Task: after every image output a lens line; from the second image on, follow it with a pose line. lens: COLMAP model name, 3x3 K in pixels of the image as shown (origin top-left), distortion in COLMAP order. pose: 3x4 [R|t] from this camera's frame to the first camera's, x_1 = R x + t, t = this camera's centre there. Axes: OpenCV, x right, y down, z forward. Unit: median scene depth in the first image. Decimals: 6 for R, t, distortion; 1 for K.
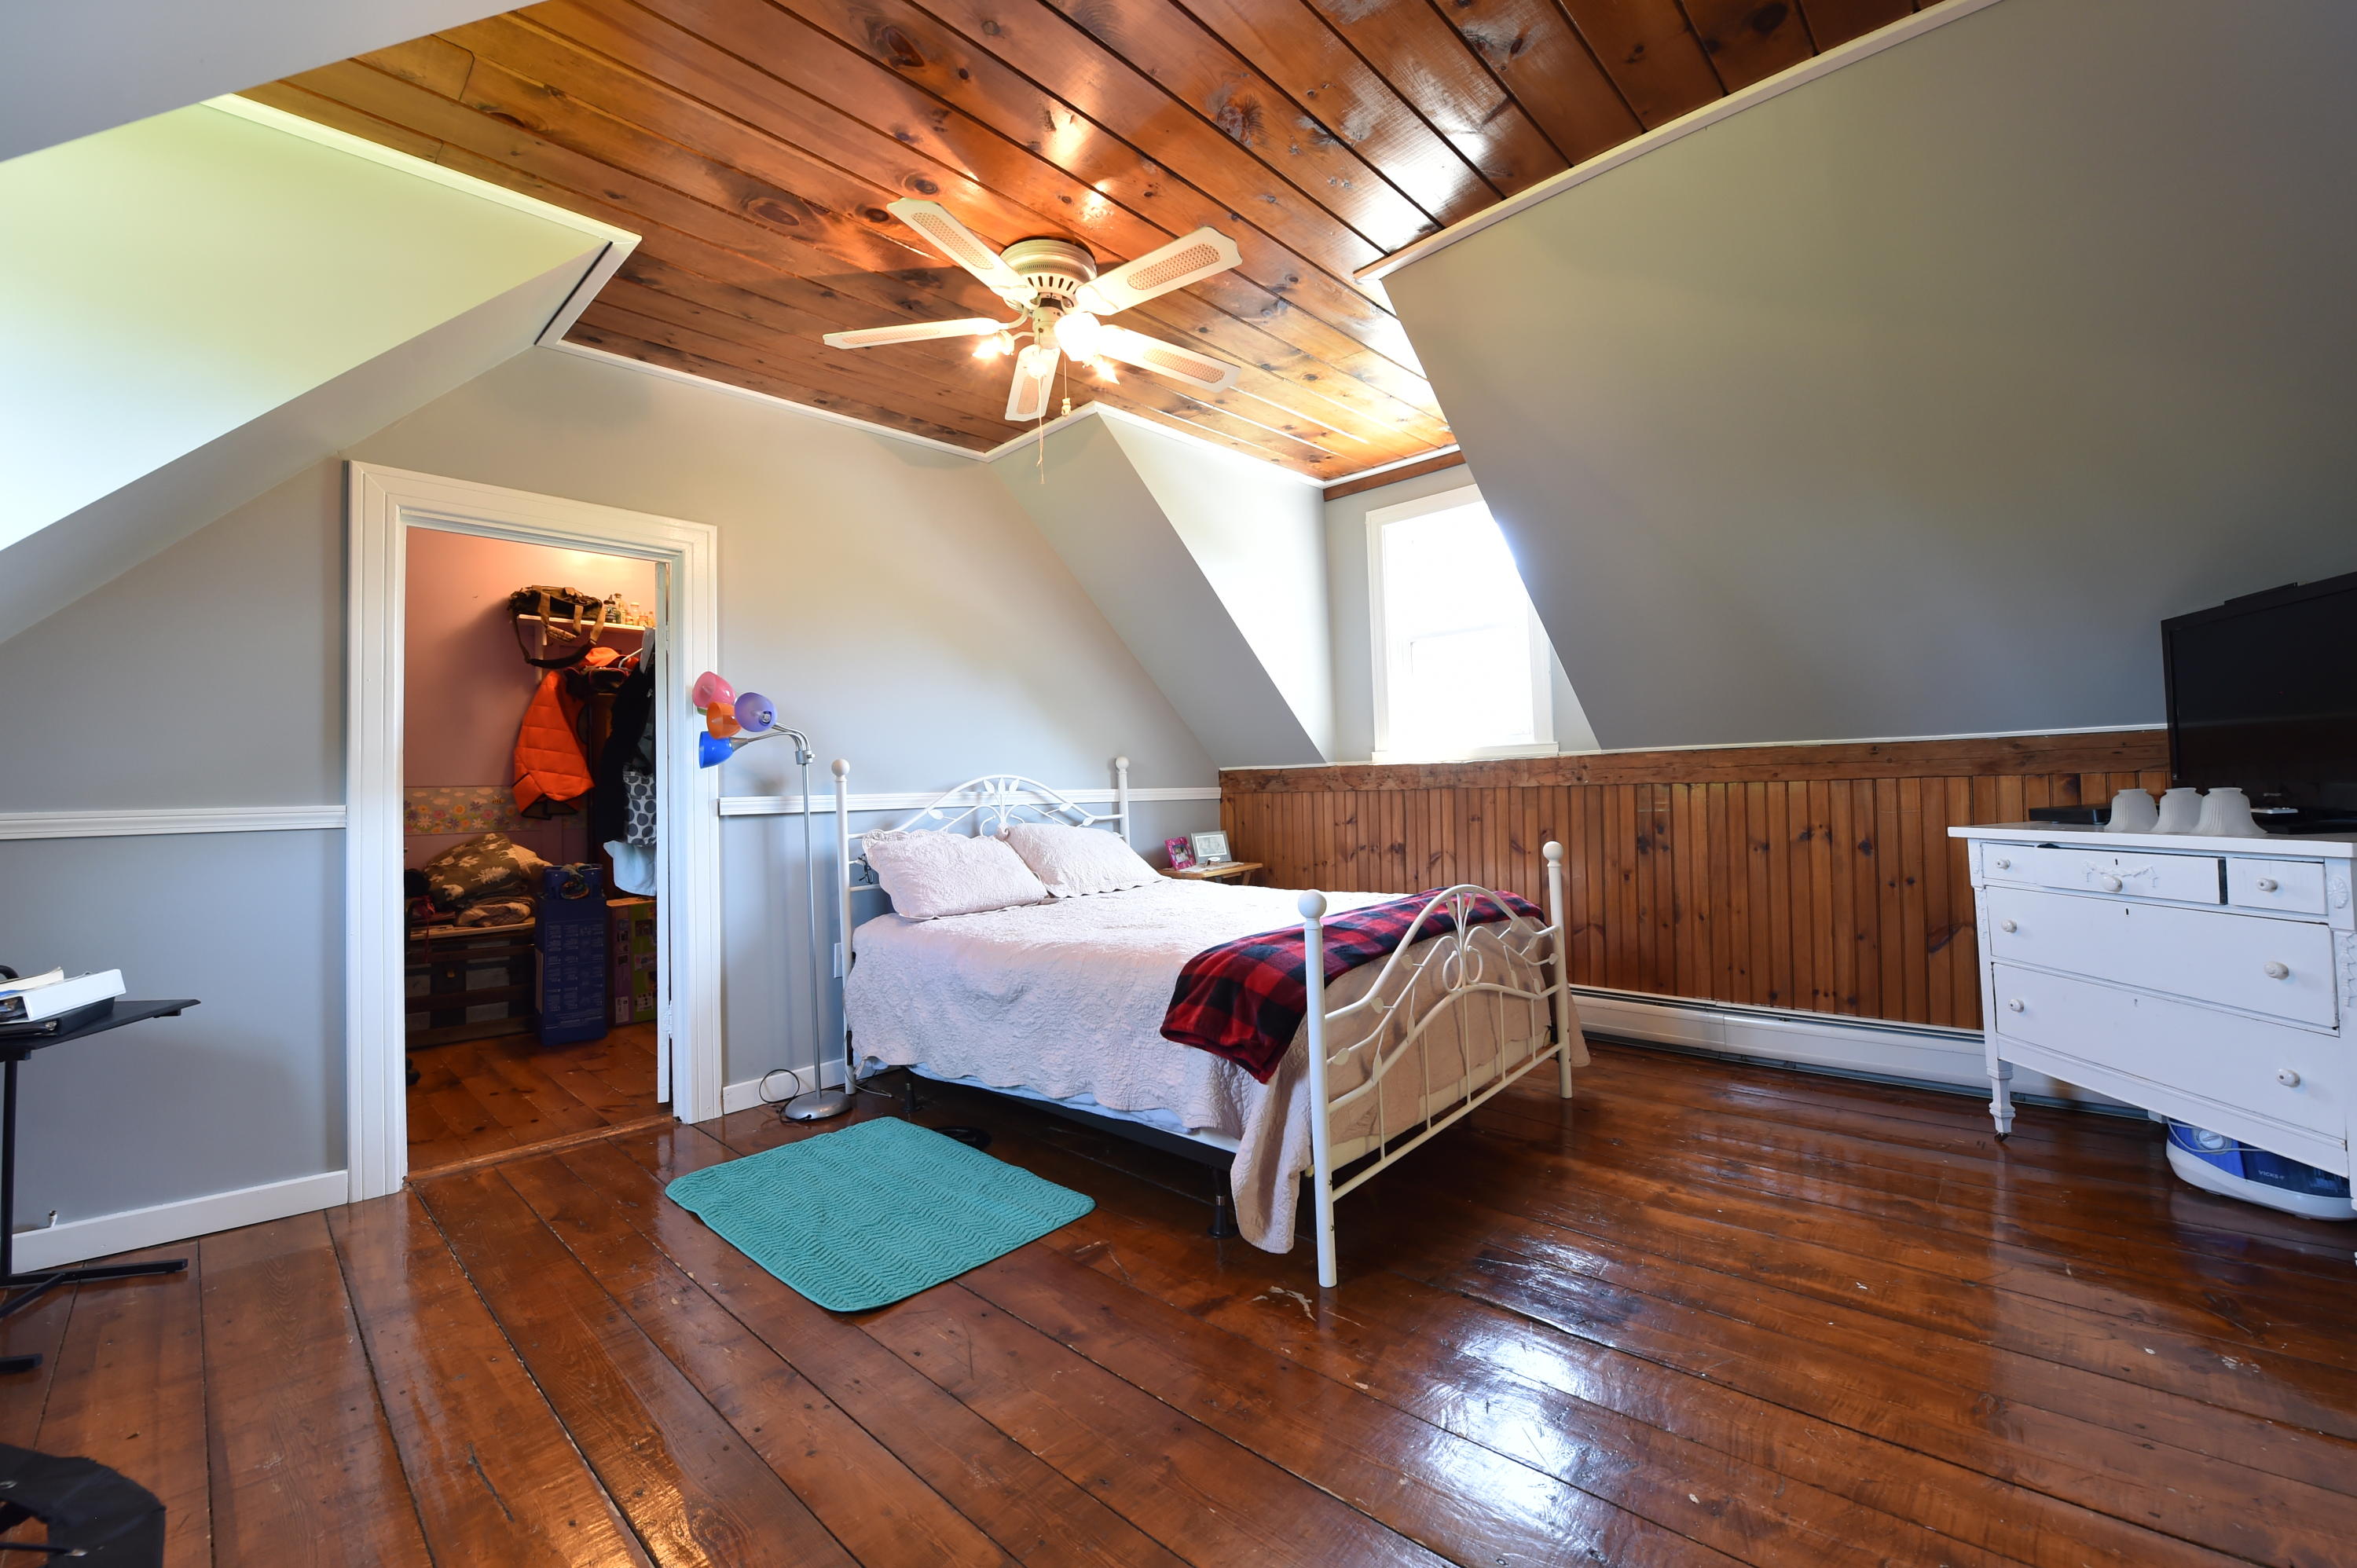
lens RADIAL K [[931.6, 0, 1181.8], [0, 931.6, 779.3], [0, 0, 1]] dist [-0.018104, -0.002338]
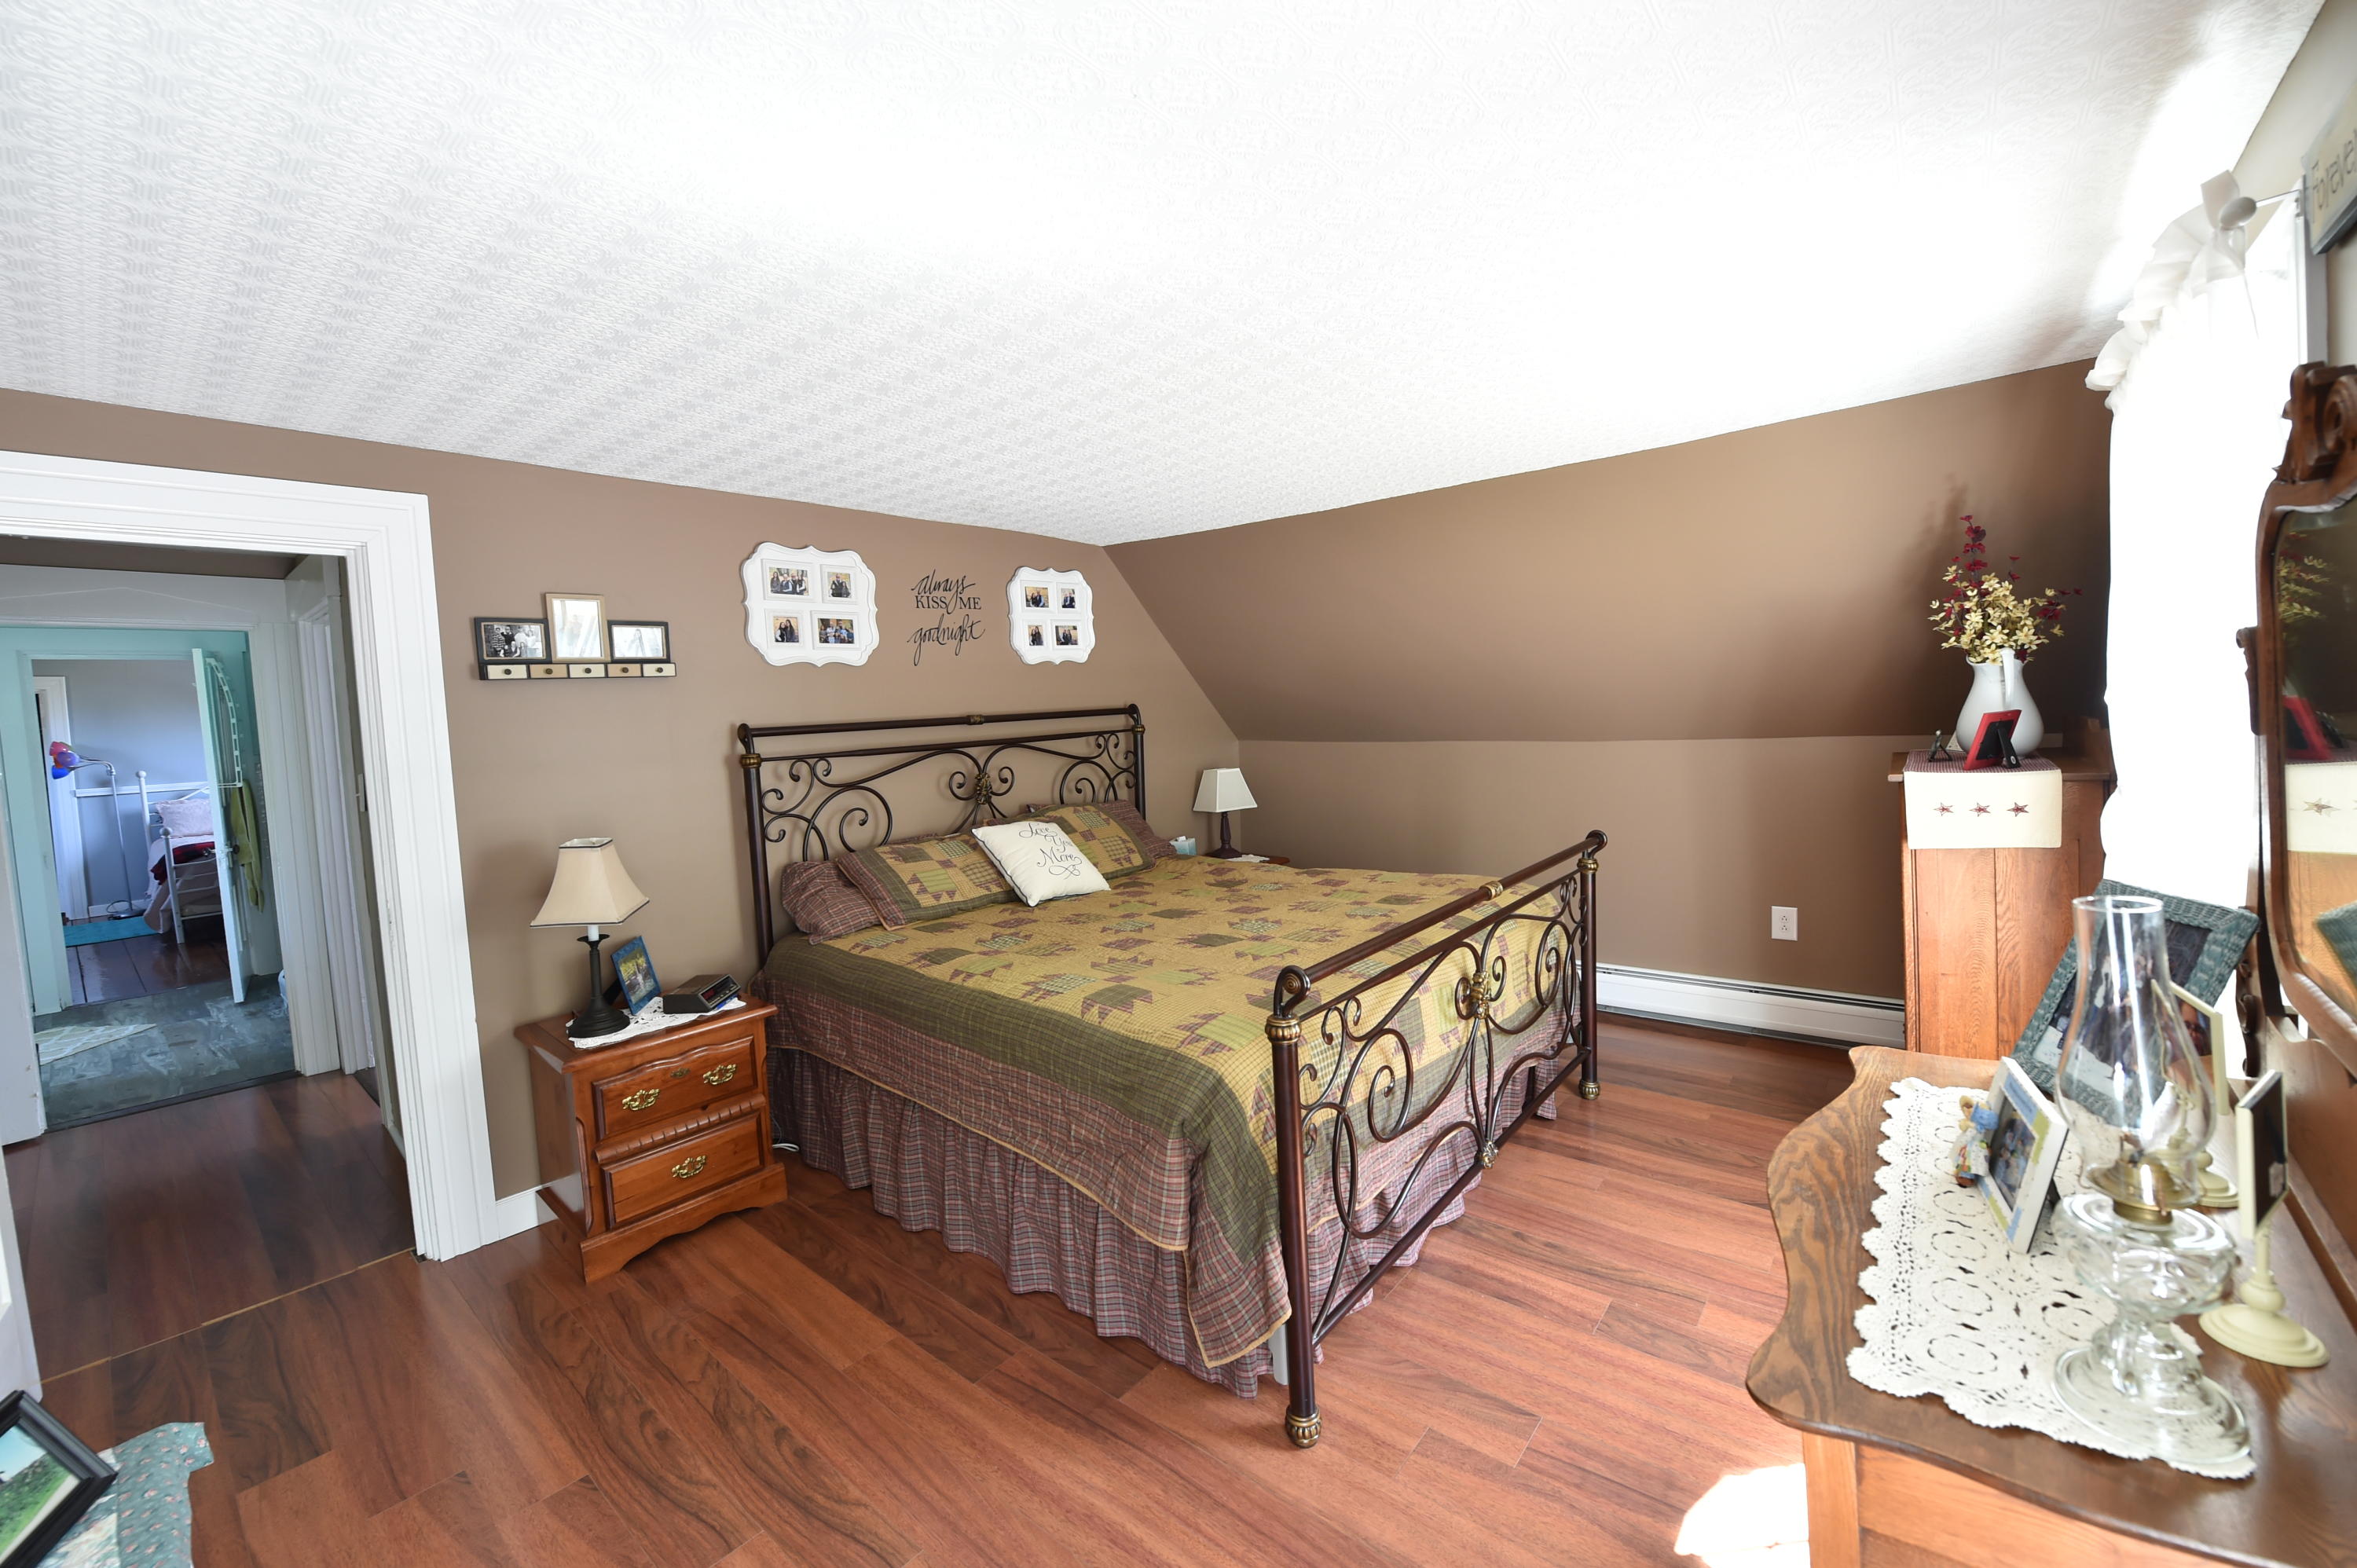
lens RADIAL K [[931.6, 0, 1187.3], [0, 931.6, 771.7], [0, 0, 1]] dist [-0.018104, -0.002338]
pose [[0.997248, -0.010666, 0.073368, 2.116191], [0.004516, 0.996499, 0.083482, -0.199135], [-0.074002, -0.082921, 0.993805, -1.476221]]
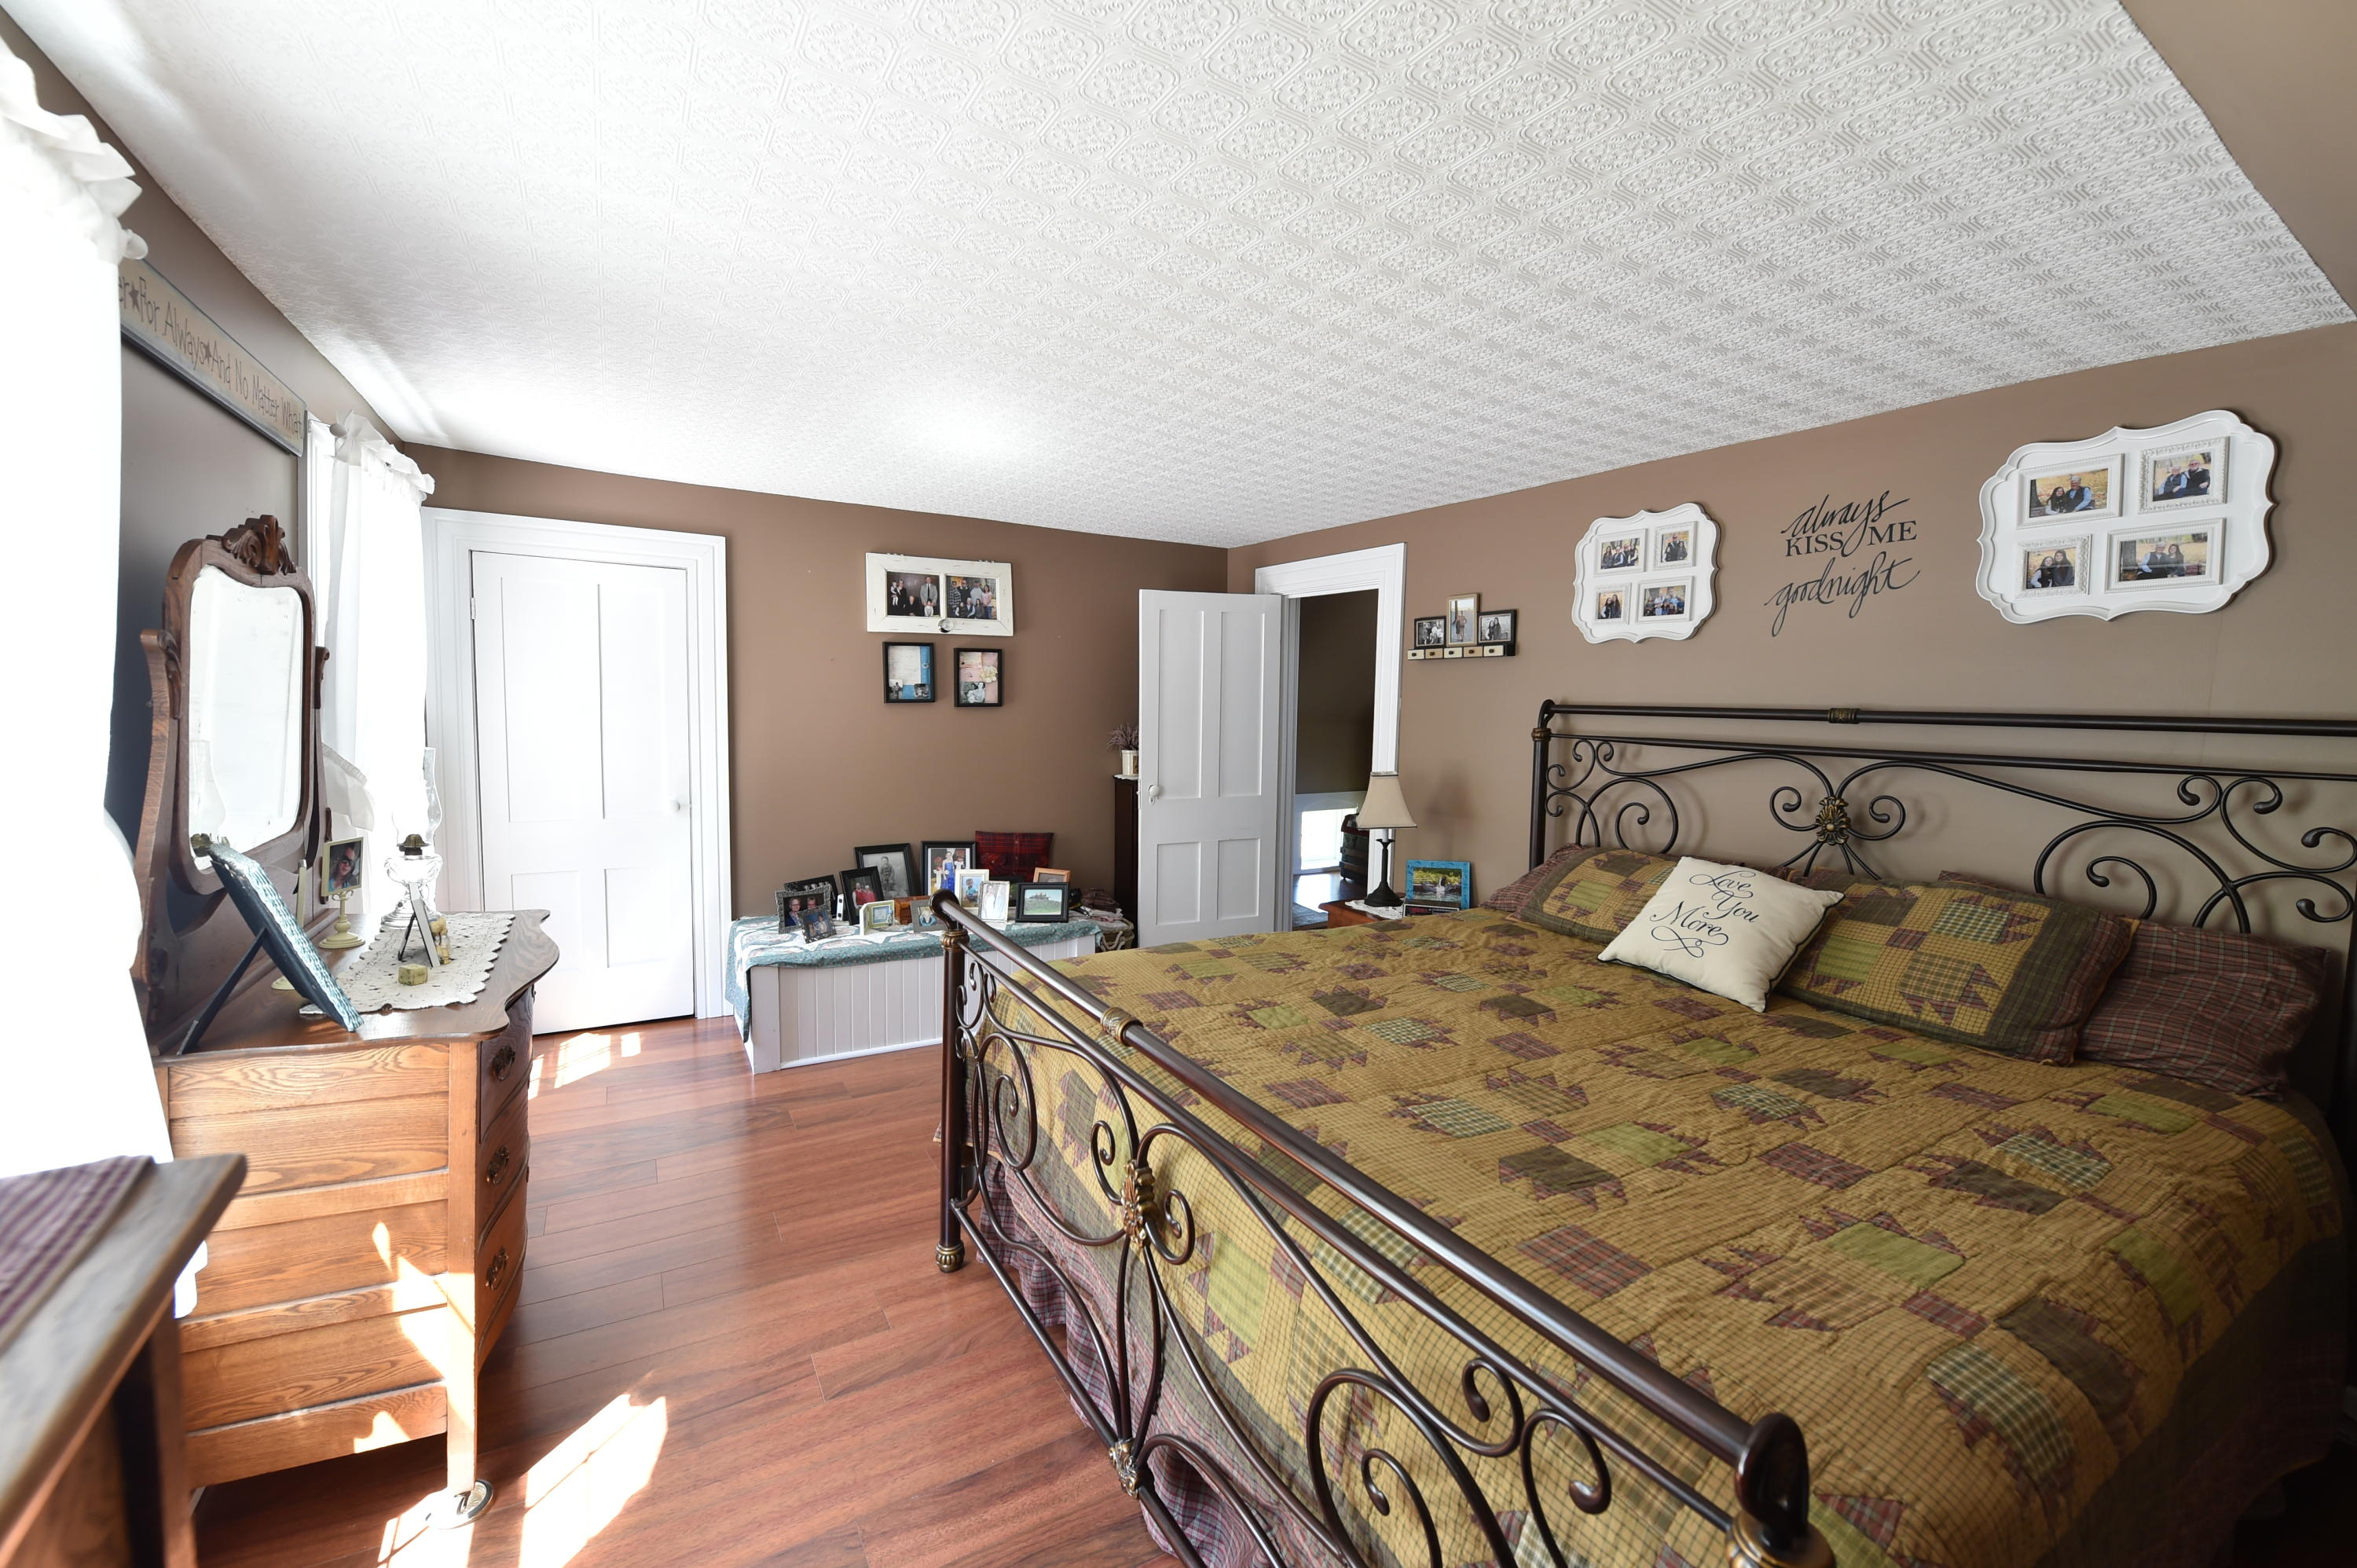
lens RADIAL K [[931.6, 0, 1192.0], [0, 931.6, 762.6], [0, 0, 1]] dist [-0.018104, -0.002338]
pose [[-0.249691, 0.123863, -0.960371, 2.766813], [0.024769, 0.992278, 0.121538, -0.233767], [0.968009, 0.006560, -0.250830, -0.670064]]
